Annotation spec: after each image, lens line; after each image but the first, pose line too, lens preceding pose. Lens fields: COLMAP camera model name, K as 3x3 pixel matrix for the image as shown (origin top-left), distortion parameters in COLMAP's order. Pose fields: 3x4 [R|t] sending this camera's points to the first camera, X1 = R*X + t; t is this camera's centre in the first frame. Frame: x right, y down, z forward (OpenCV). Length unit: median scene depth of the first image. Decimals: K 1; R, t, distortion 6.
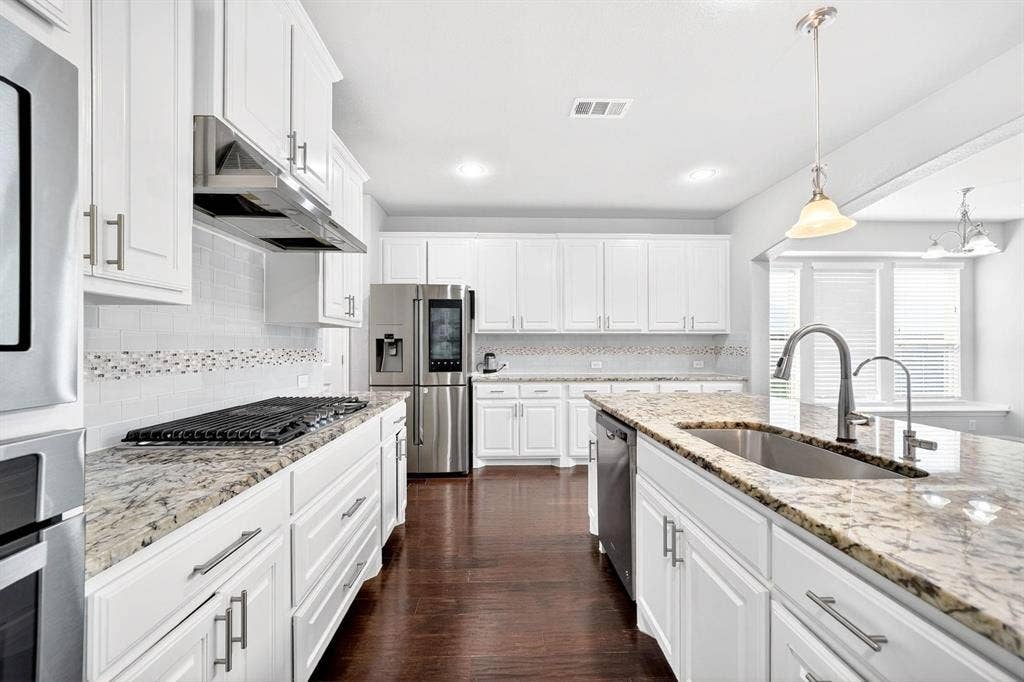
lens RADIAL K [[406.8, 0, 510.2], [0, 406.8, 346.7], [0, 0, 1]] dist [-0.004800, 0.002219]
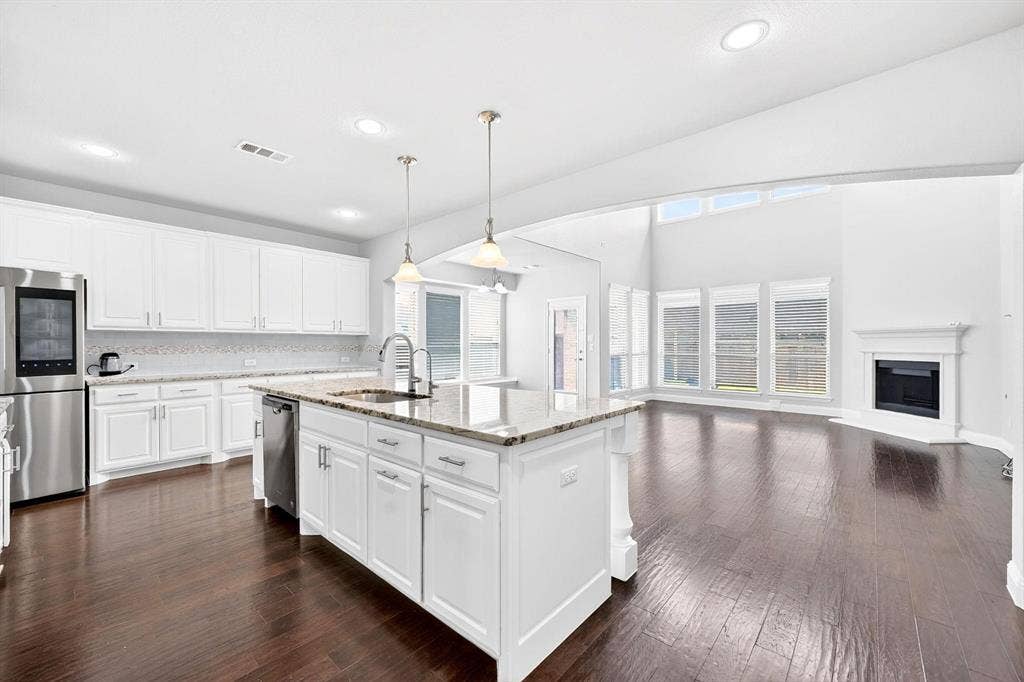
lens RADIAL K [[406.8, 0, 512.1], [0, 406.8, 344.4], [0, 0, 1]] dist [-0.004800, 0.002219]
pose [[0.687256, -0.000568, 0.726415, -0.109235], [0.002612, 0.999995, -0.001689, 0.001621], [-0.726411, 0.003058, 0.687254, -0.274173]]
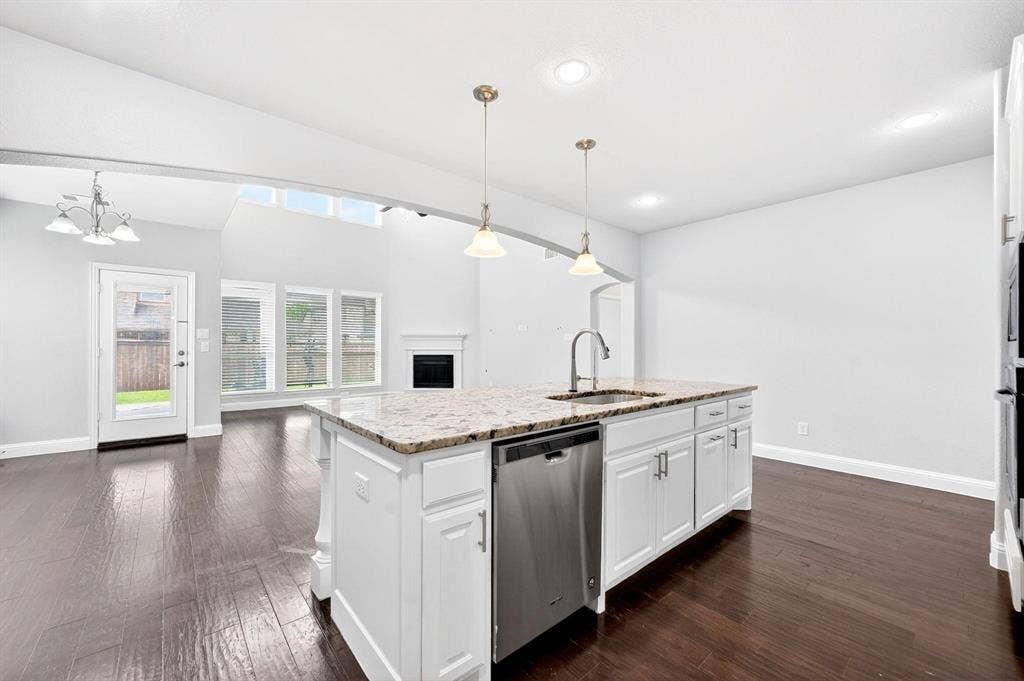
lens RADIAL K [[406.8, 0, 510.2], [0, 406.8, 346.4], [0, 0, 1]] dist [-0.004800, 0.002219]
pose [[-0.624166, -0.002777, 0.781287, -0.163860], [-0.000597, 0.999995, 0.003077, 0.007318], [-0.781292, 0.001454, -0.624164, 0.863796]]
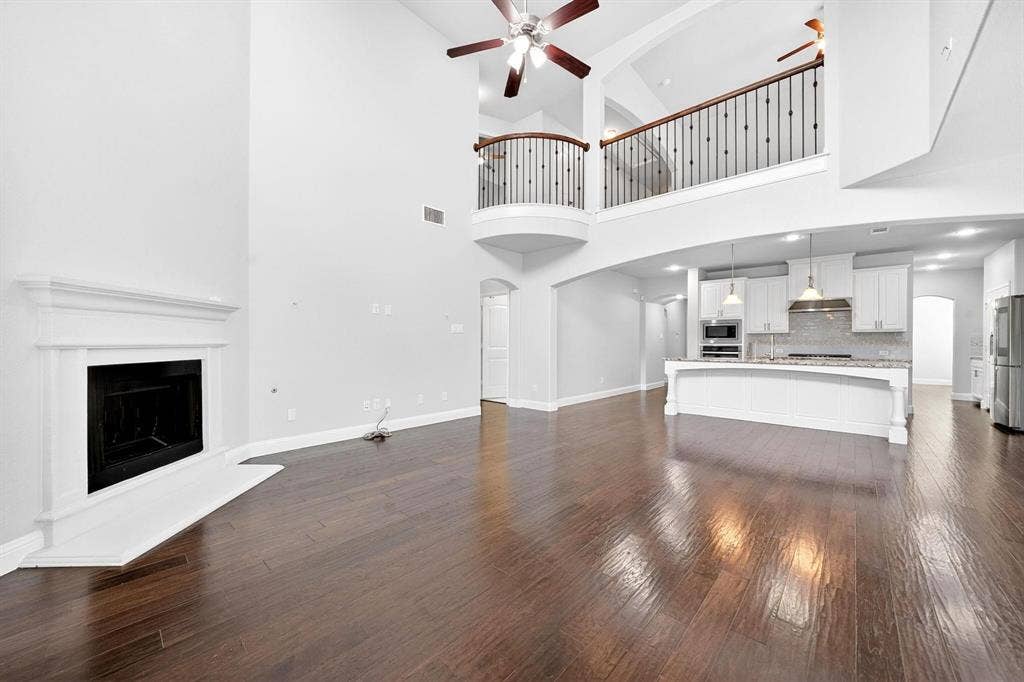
lens RADIAL K [[377.9, 0, 513.9], [0, 377.9, 343.5], [0, 0, 1]] dist [-0.009192, 0.000438]
pose [[-0.693953, -0.002638, -0.720015, 2.065683], [-0.007489, 0.999966, 0.003554, 0.023568], [0.719981, 0.007858, -0.693949, 0.659367]]
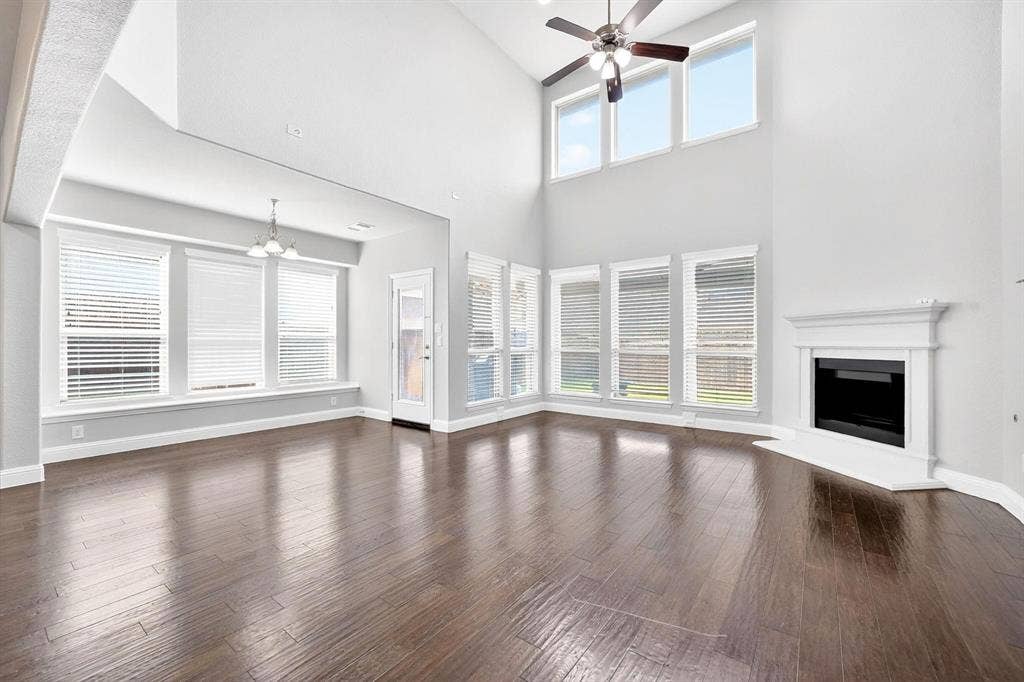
lens RADIAL K [[406.8, 0, 512.3], [0, 406.8, 341.2], [0, 0, 1]] dist [-0.004800, 0.002219]
pose [[0.626289, 0.004878, 0.779576, 0.666690], [0.001147, 0.999974, -0.007178, 0.025213], [-0.779590, 0.005390, 0.626267, -0.267303]]
